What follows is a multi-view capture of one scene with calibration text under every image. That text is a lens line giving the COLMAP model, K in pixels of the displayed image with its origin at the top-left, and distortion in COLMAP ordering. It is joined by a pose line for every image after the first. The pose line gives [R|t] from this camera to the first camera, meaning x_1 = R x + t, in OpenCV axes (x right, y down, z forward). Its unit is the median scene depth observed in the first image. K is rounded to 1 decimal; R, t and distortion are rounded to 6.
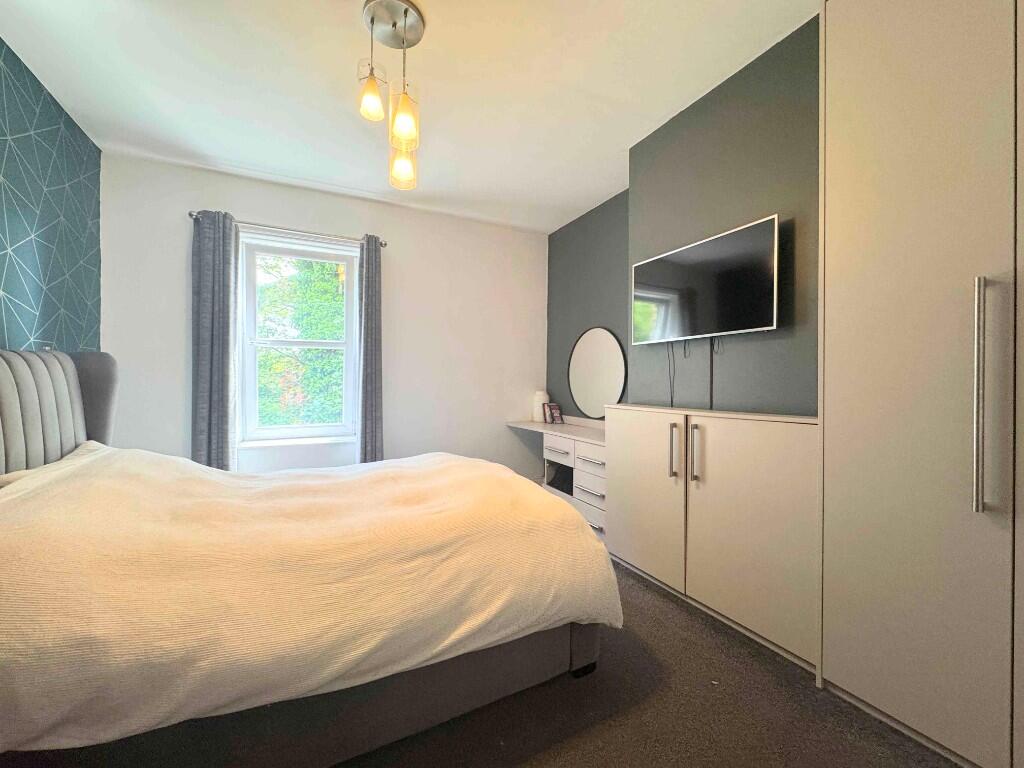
lens RADIAL K [[408.6, 0, 512.0], [0, 408.6, 384.0], [0, 0, 1]] dist [-0.002331, 0.000263]
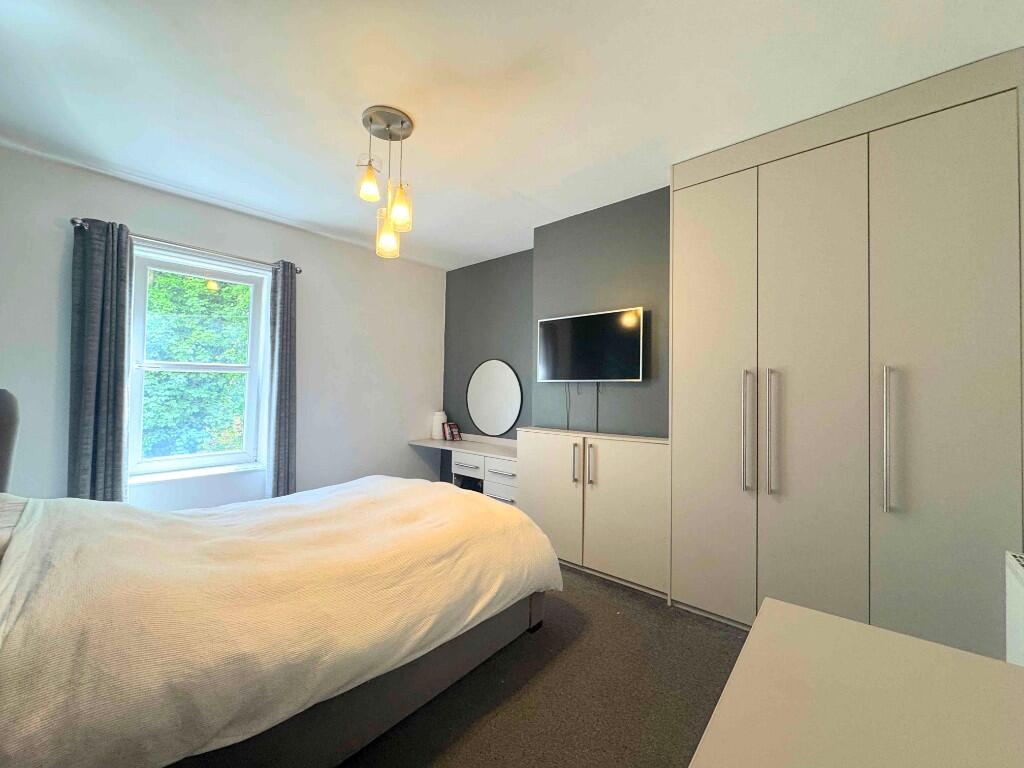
lens RADIAL K [[408.6, 0, 512.0], [0, 408.6, 384.0], [0, 0, 1]] dist [-0.002331, 0.000263]
pose [[0.926758, 0.011754, 0.375475, -0.308563], [-0.006670, 0.999868, -0.014837, -0.078975], [-0.375600, 0.011246, 0.926714, -0.196699]]
